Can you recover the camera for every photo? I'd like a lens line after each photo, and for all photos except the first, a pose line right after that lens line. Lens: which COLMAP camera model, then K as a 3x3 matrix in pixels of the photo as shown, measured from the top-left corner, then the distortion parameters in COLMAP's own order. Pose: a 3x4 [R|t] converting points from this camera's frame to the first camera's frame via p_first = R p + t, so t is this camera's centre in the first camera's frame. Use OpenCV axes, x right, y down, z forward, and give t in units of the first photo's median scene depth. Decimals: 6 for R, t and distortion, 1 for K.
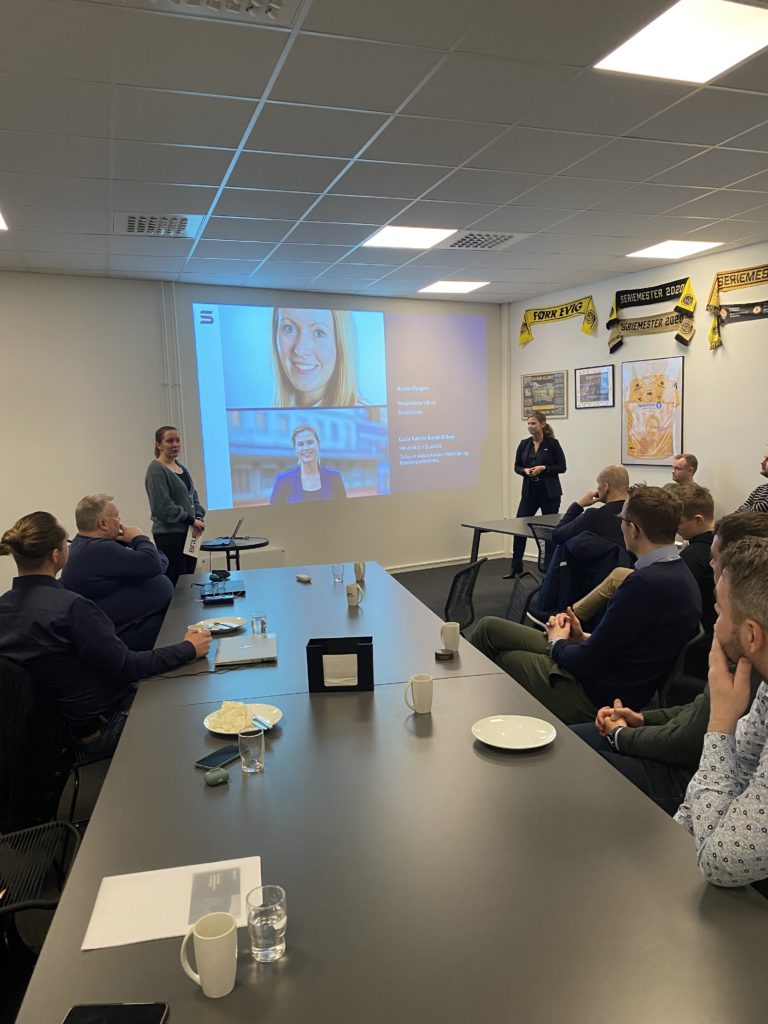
lens RADIAL K [[769.1, 0, 385.9], [0, 769.1, 515.5], [0, 0, 1]] dist [0.011845, -0.002582]
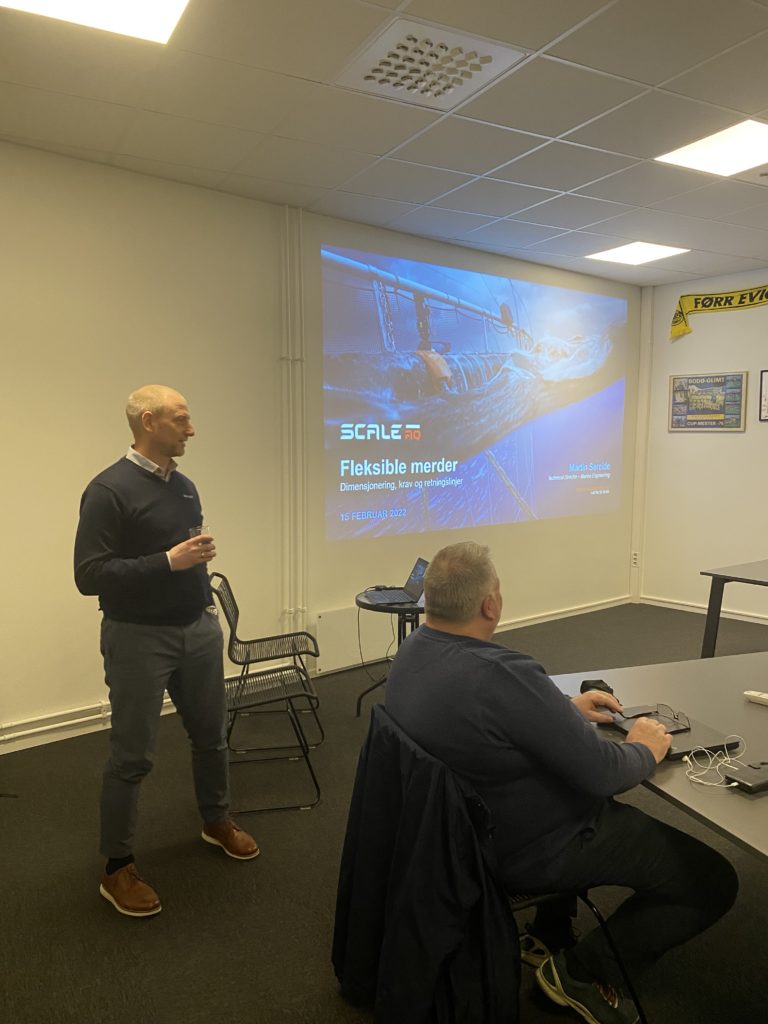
lens RADIAL K [[769.1, 0, 382.7], [0, 769.1, 510.8], [0, 0, 1]] dist [0.011845, -0.002582]
pose [[0.986027, 0.022410, 0.165072, -0.260091], [-0.019266, 0.999602, -0.020623, -0.020107], [-0.165468, 0.017155, 0.986066, 0.269110]]
